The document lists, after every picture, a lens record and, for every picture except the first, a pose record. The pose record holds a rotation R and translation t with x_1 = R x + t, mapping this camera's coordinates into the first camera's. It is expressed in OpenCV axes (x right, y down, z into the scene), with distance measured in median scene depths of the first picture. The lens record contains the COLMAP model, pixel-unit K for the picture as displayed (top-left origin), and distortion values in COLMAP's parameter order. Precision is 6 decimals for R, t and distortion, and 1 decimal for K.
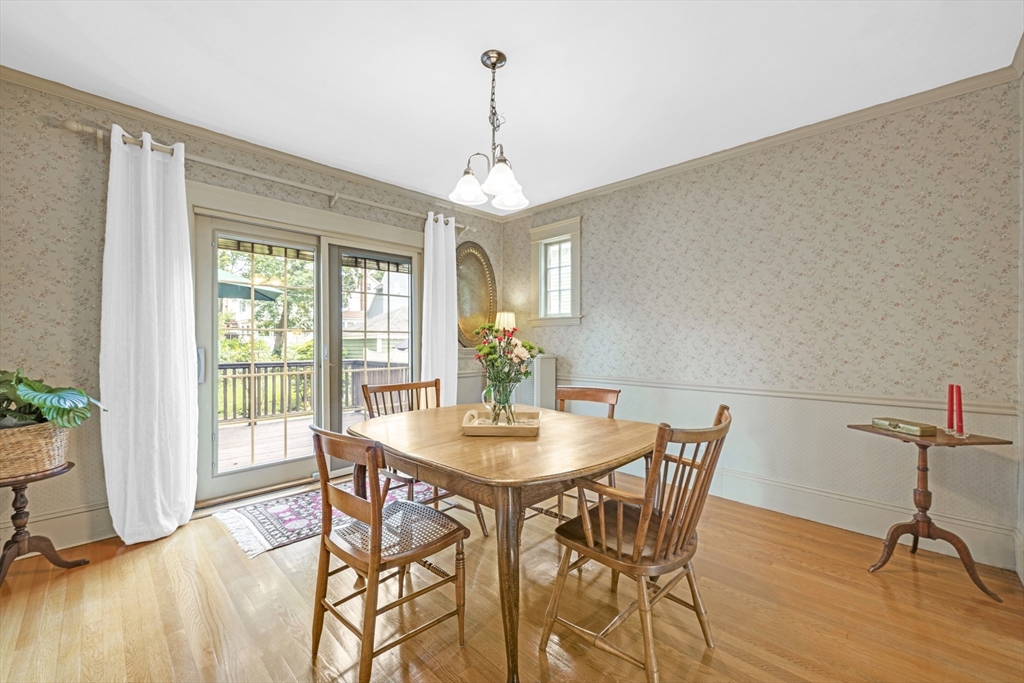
lens RADIAL K [[412.7, 0, 519.7], [0, 412.7, 342.5], [0, 0, 1]] dist [0.000791, 0.000169]
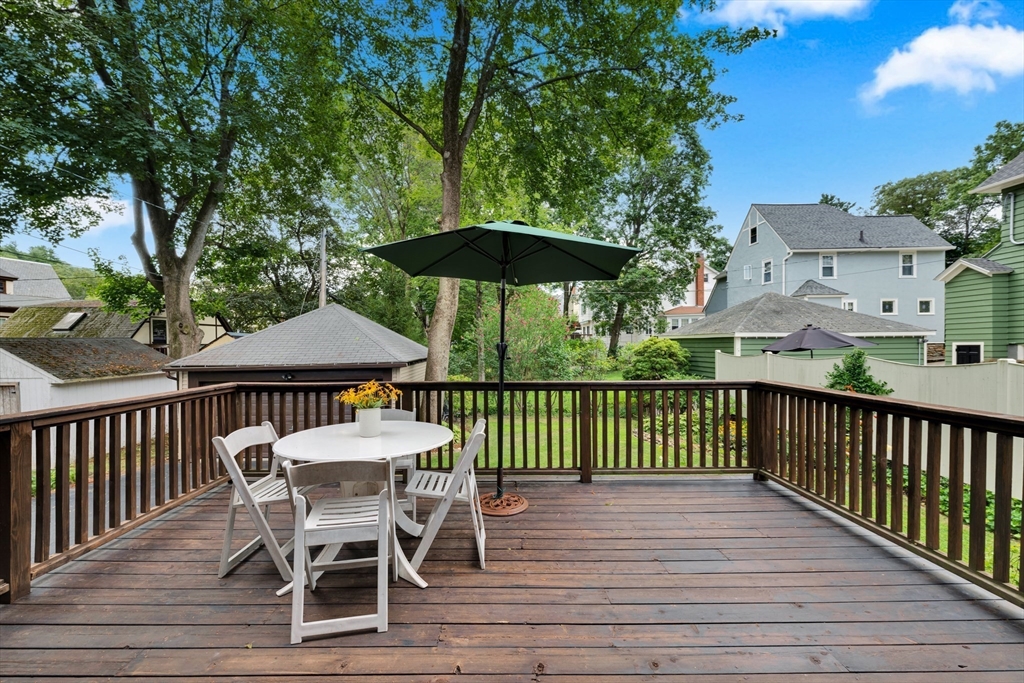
lens RADIAL K [[412.7, 0, 511.4], [0, 412.7, 342.3], [0, 0, 1]] dist [0.000791, 0.000169]
pose [[0.718746, -0.000865, -0.695273, -0.115327], [0.002776, 0.999995, 0.001626, -0.002579], [0.695268, -0.003099, 0.718744, 0.184907]]
